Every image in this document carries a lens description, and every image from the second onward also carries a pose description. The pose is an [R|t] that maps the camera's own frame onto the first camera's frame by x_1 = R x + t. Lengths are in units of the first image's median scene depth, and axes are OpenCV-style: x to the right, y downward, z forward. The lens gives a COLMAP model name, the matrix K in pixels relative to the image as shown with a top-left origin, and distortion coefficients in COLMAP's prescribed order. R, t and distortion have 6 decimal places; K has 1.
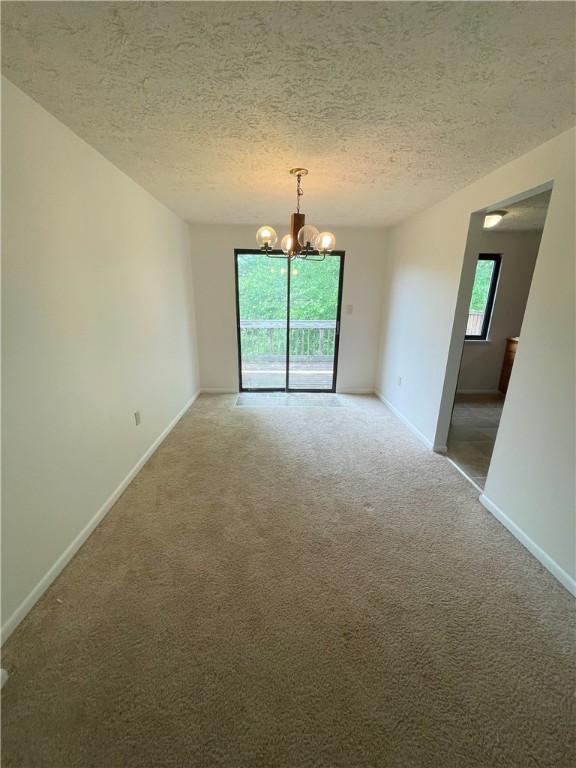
lens RADIAL K [[315.4, 0, 289.2], [0, 315.4, 382.5], [0, 0, 1]] dist [-0.000097, 0.000705]
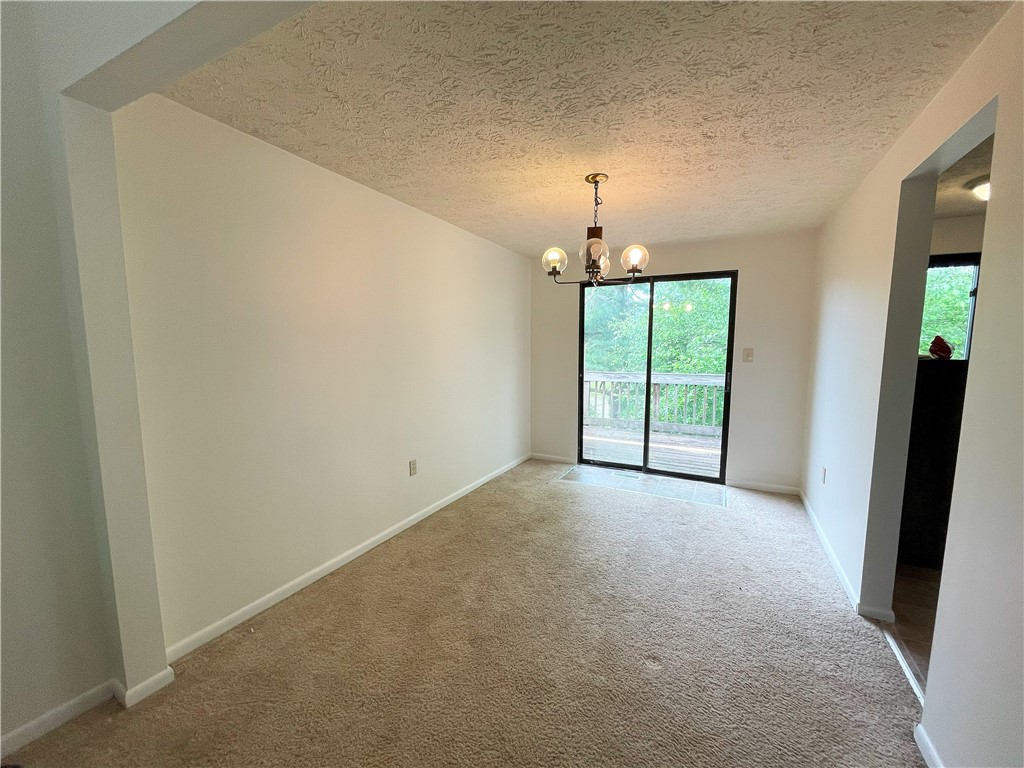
lens RADIAL K [[420.6, 0, 504.6], [0, 420.6, 383.3], [0, 0, 1]] dist [-0.000097, 0.000705]
pose [[0.870477, 0.034849, -0.490974, 0.226622], [-0.122454, 0.981461, -0.147442, 0.015742], [0.476734, 0.188466, 0.858607, 0.046191]]
